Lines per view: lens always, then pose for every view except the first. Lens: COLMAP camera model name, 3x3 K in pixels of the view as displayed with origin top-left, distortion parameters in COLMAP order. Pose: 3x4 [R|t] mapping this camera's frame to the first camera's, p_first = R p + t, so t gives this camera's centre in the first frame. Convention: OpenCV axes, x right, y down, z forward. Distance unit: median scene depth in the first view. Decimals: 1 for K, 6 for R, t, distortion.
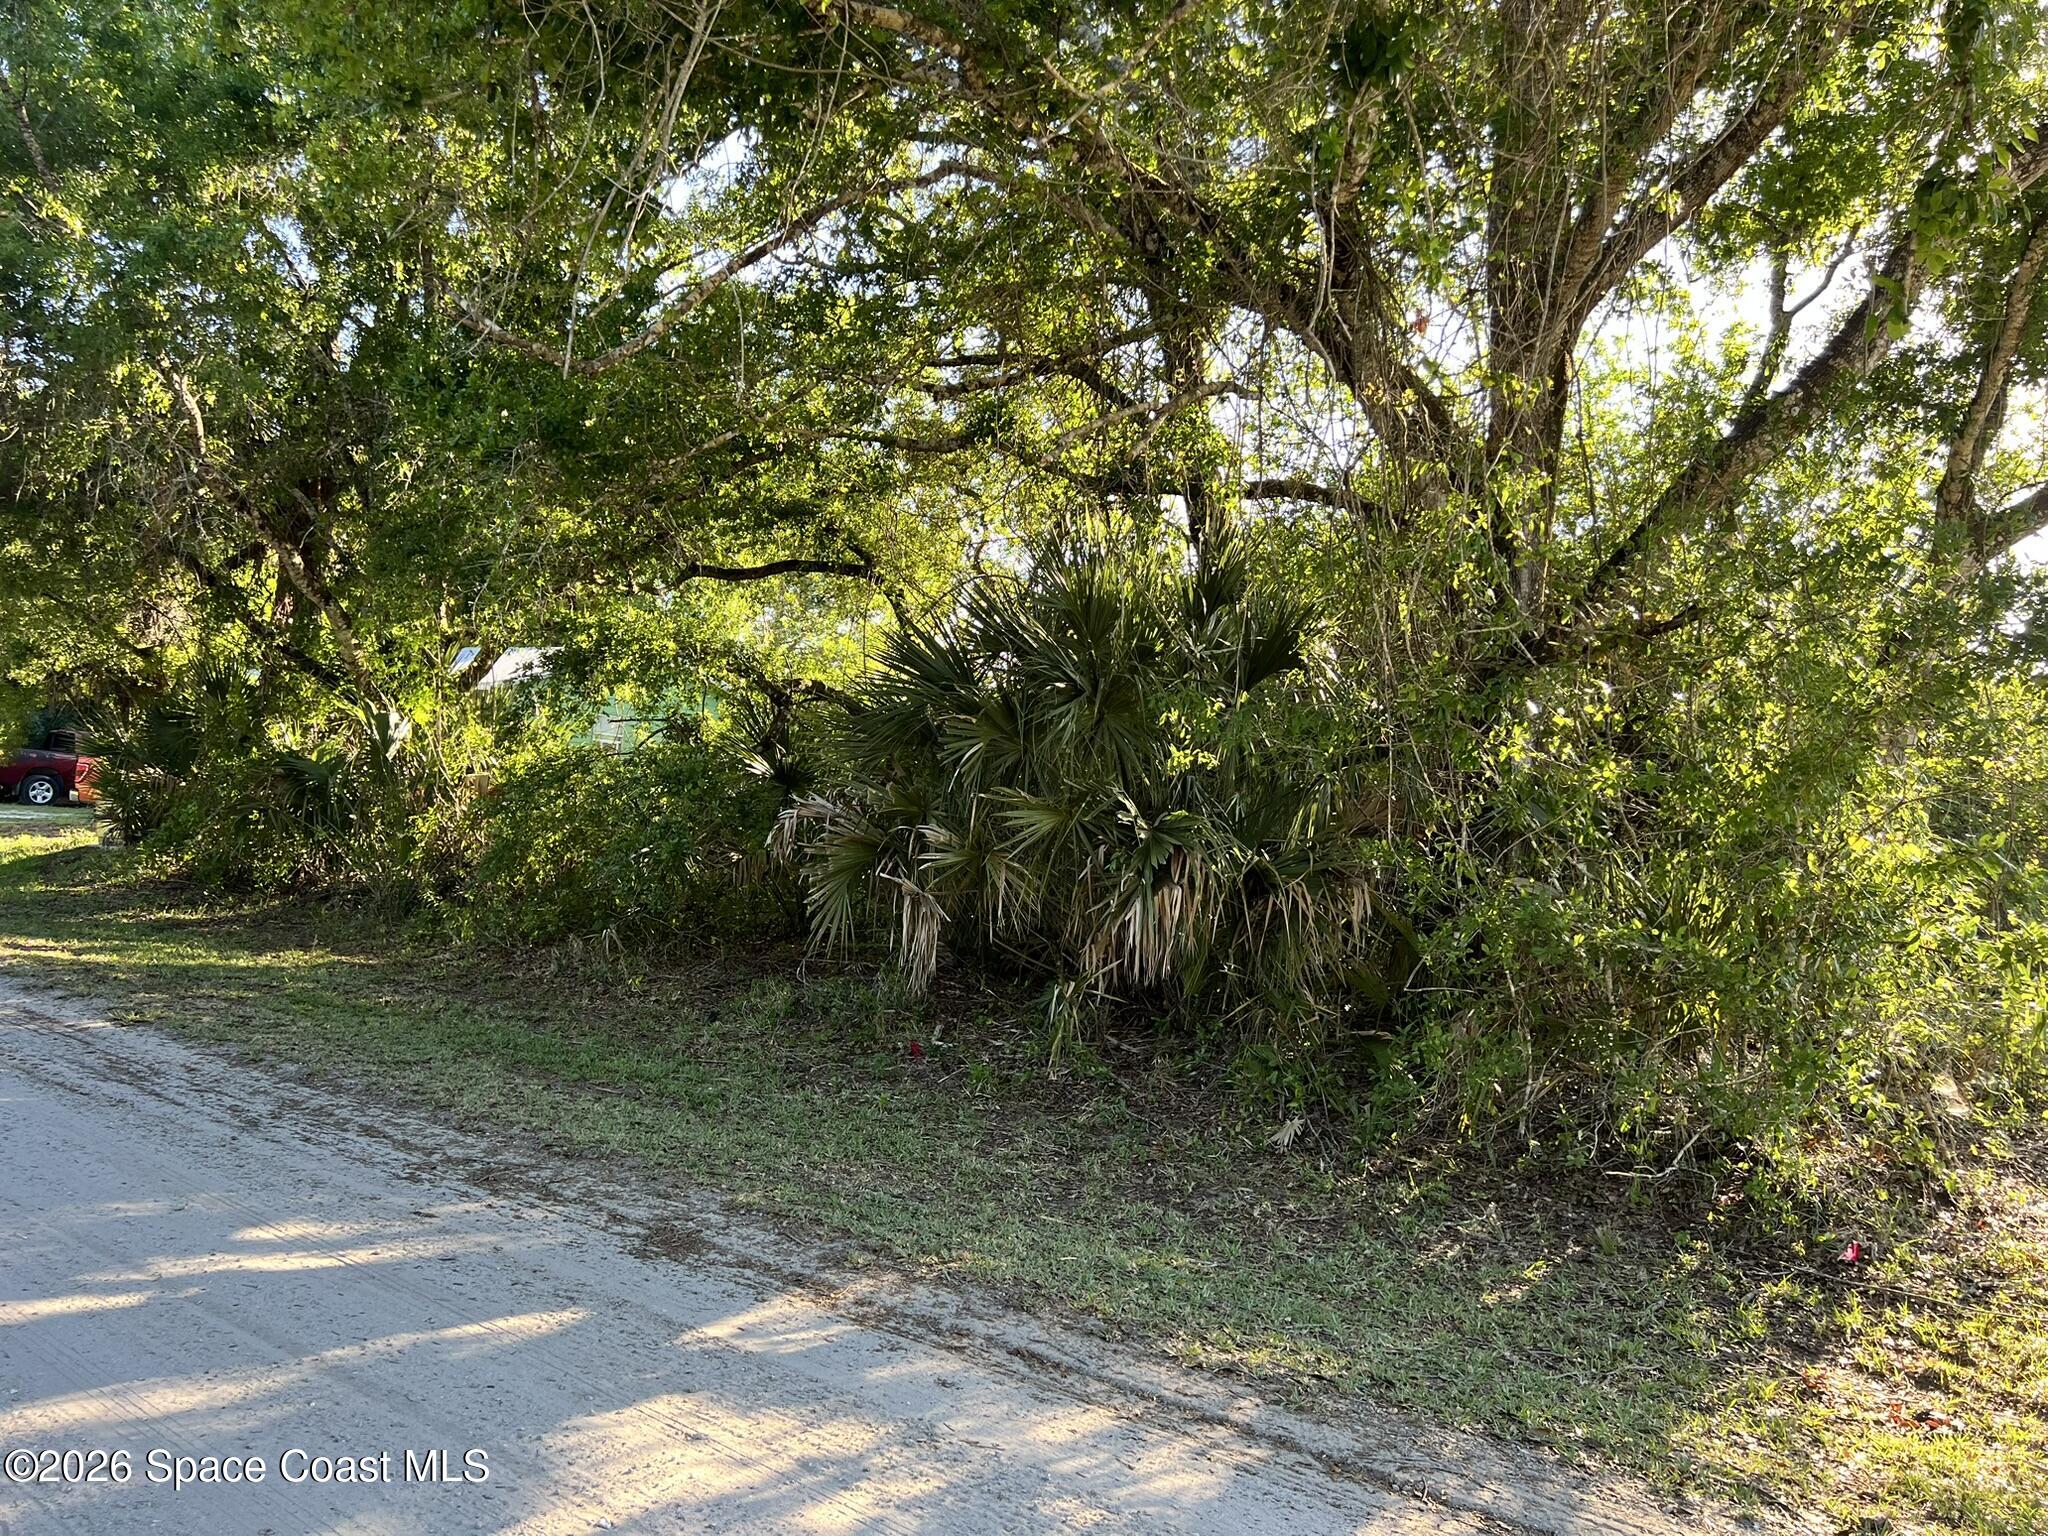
lens RADIAL K [[1553.3, 0, 1020.2], [0, 1553.3, 763.4], [0, 0, 1]] dist [0.056937, -0.067359]
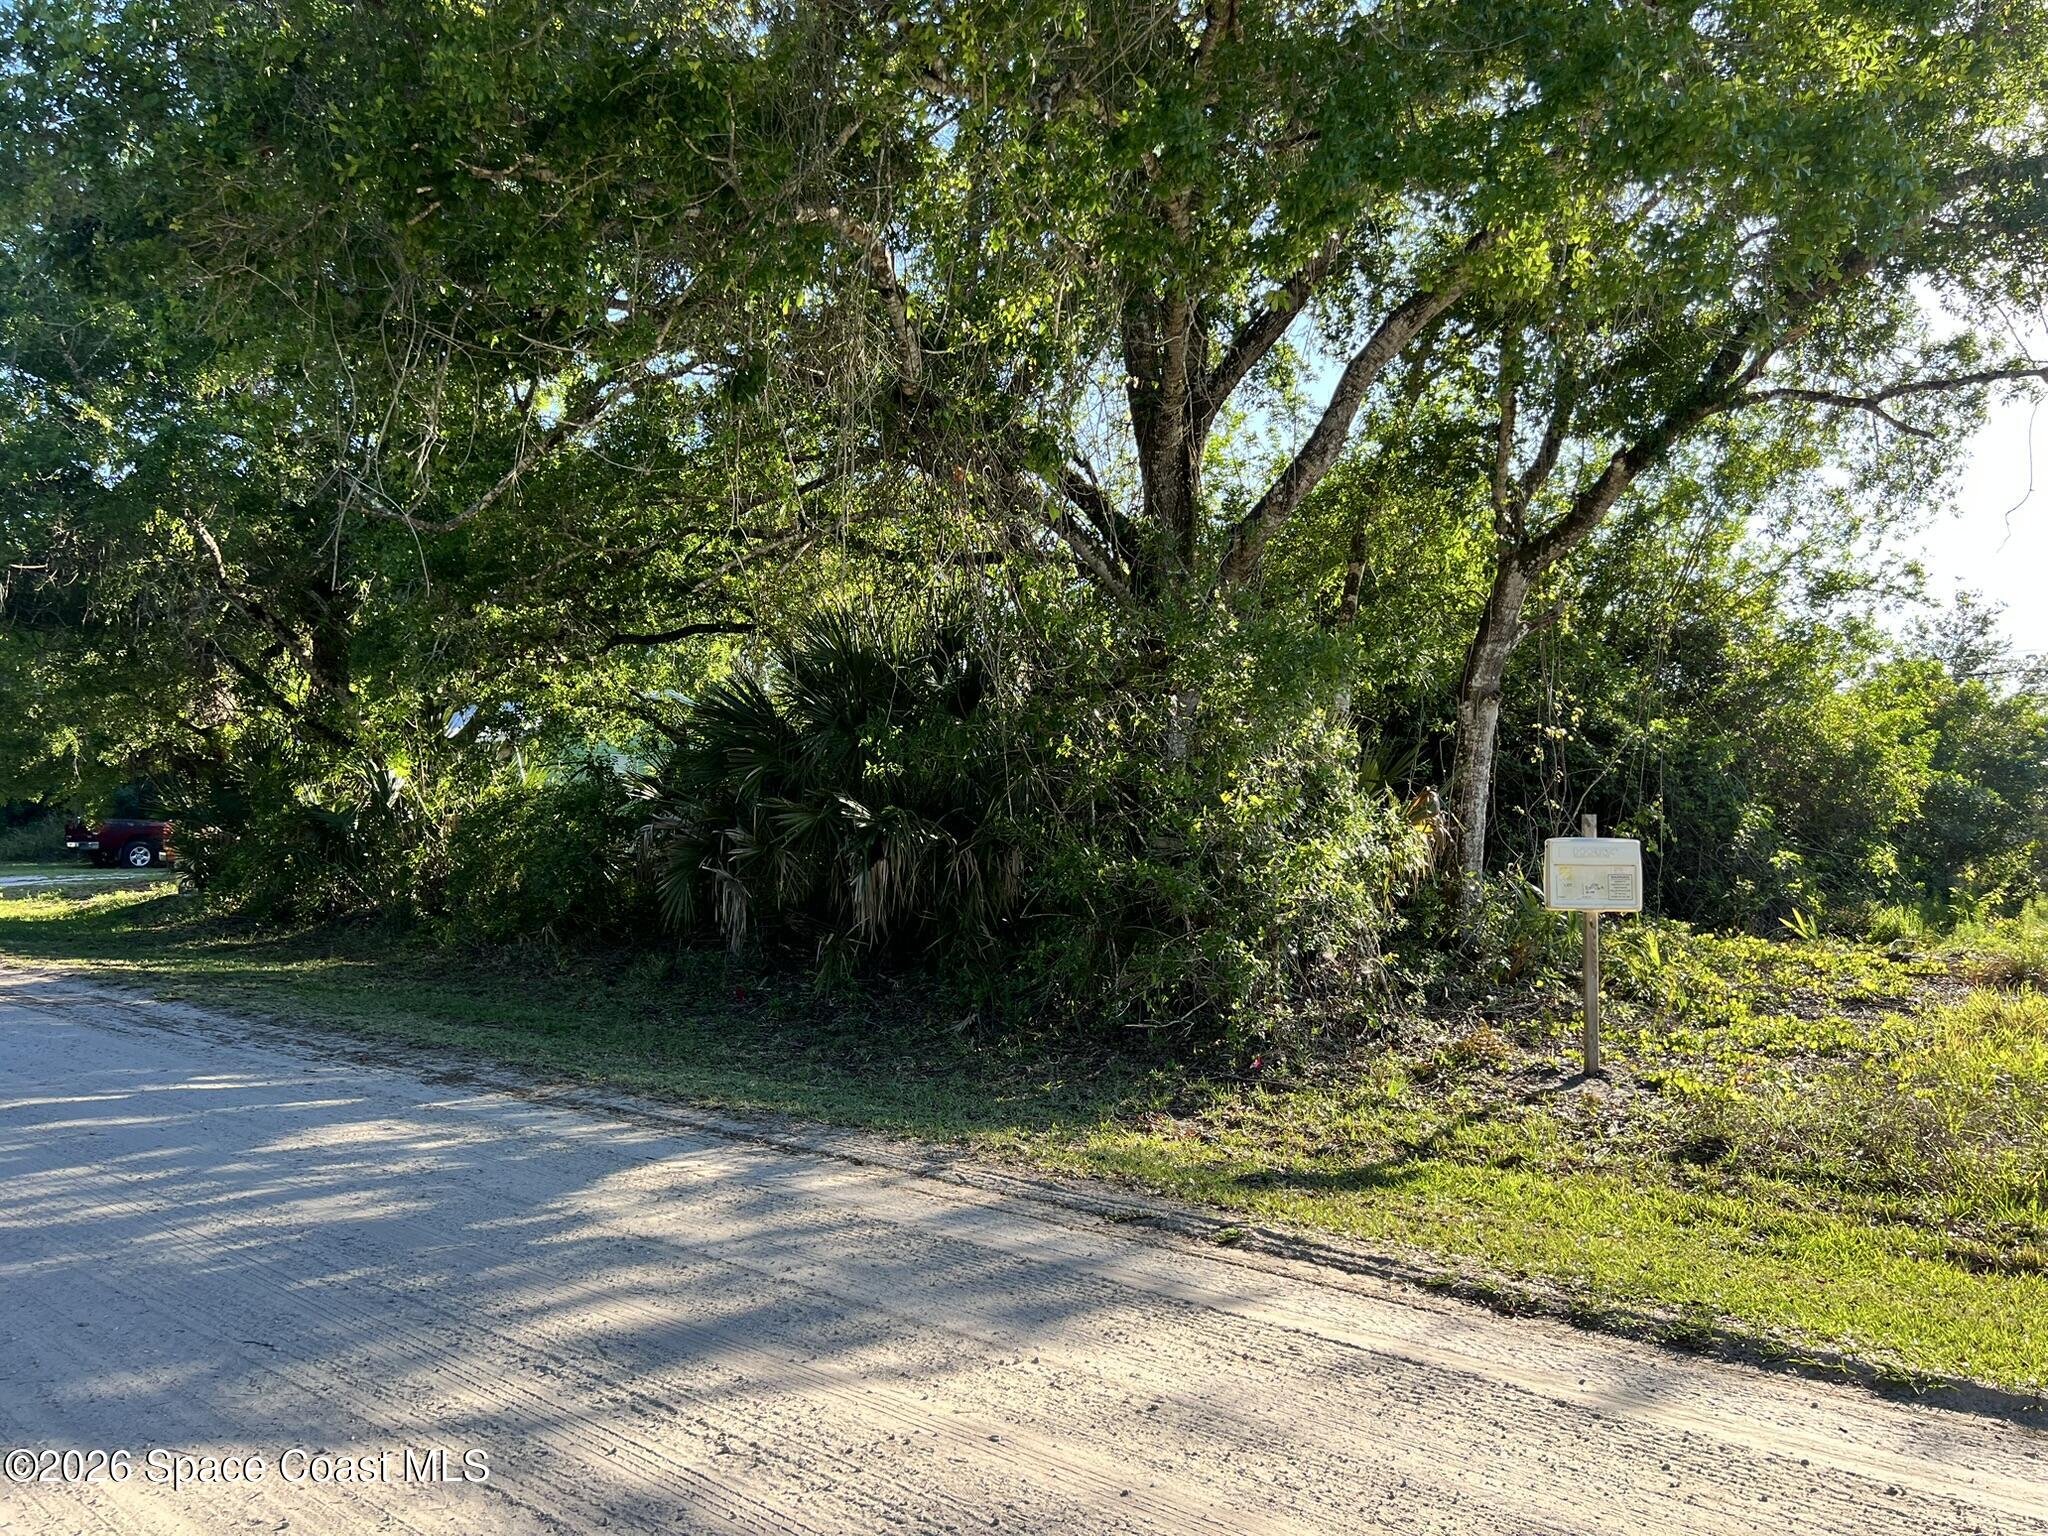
lens RADIAL K [[1555.9, 0, 1049.0], [0, 1555.9, 775.9], [0, 0, 1]] dist [0.061721, -0.077316]
pose [[0.996798, -0.067911, -0.042212, 0.219153], [0.068054, 0.997680, 0.001977, 0.007301], [0.041980, -0.004843, 0.999107, -0.286218]]
